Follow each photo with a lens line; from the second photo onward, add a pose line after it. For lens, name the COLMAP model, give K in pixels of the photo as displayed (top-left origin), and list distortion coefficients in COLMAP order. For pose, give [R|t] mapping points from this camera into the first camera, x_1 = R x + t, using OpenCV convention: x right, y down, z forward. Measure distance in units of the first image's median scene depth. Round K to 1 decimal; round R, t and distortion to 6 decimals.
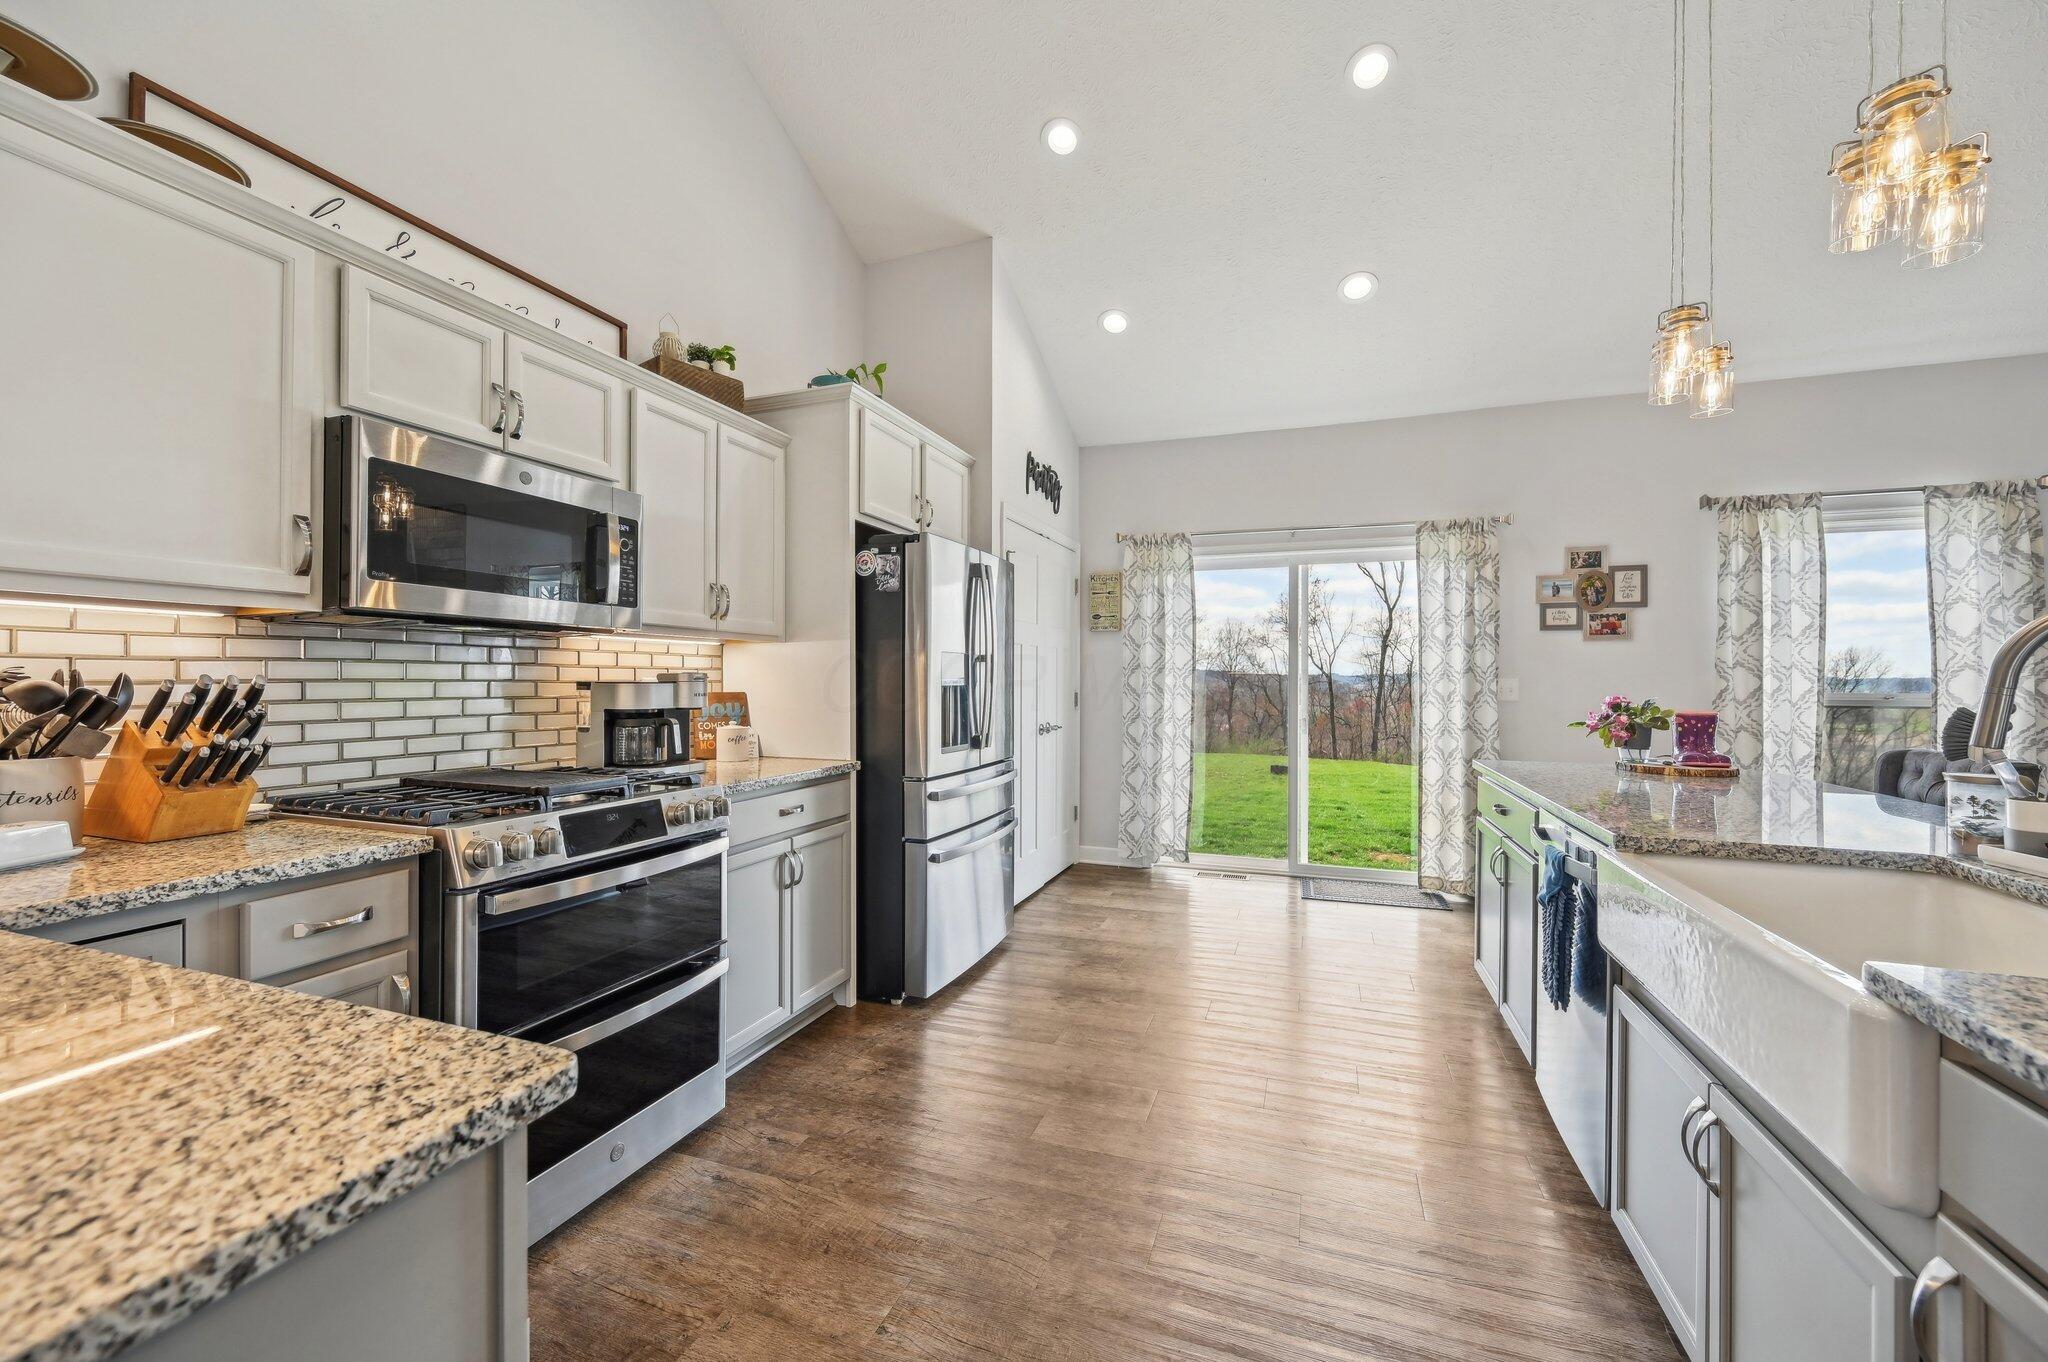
lens RADIAL K [[816.1, 0, 1018.6], [0, 816.1, 674.8], [0, 0, 1]] dist [-0.001398, -0.000635]
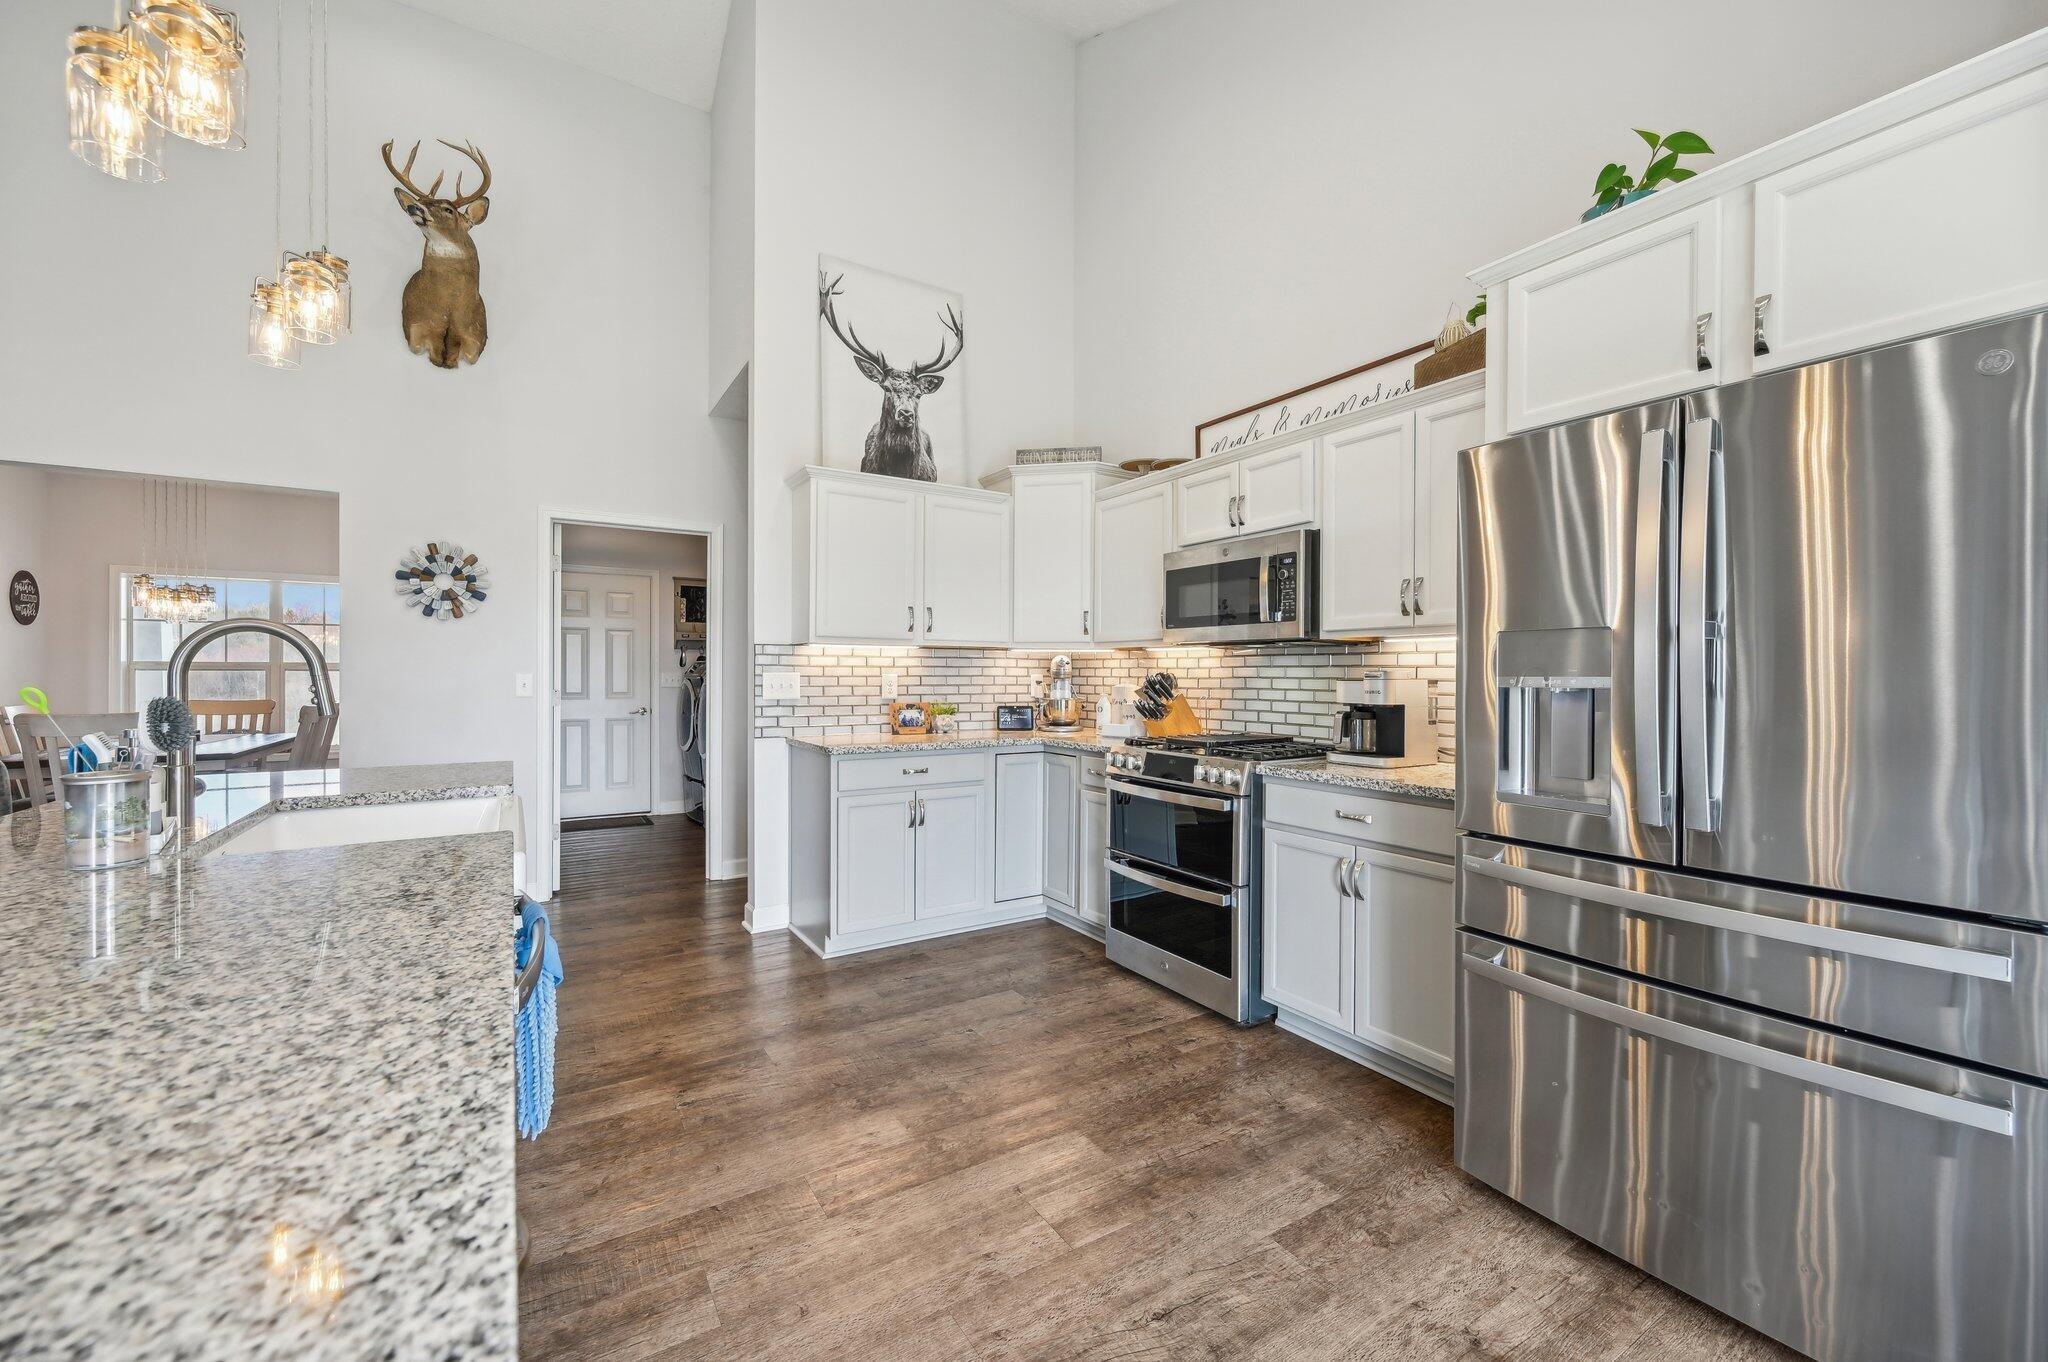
lens RADIAL K [[816.1, 0, 1022.4], [0, 816.1, 680.1], [0, 0, 1]] dist [-0.001398, -0.000635]
pose [[-0.610921, -0.004381, -0.791680, 0.894059], [-0.005044, 0.999986, -0.001641, 0.016074], [0.791676, 0.002990, -0.610934, 1.627595]]
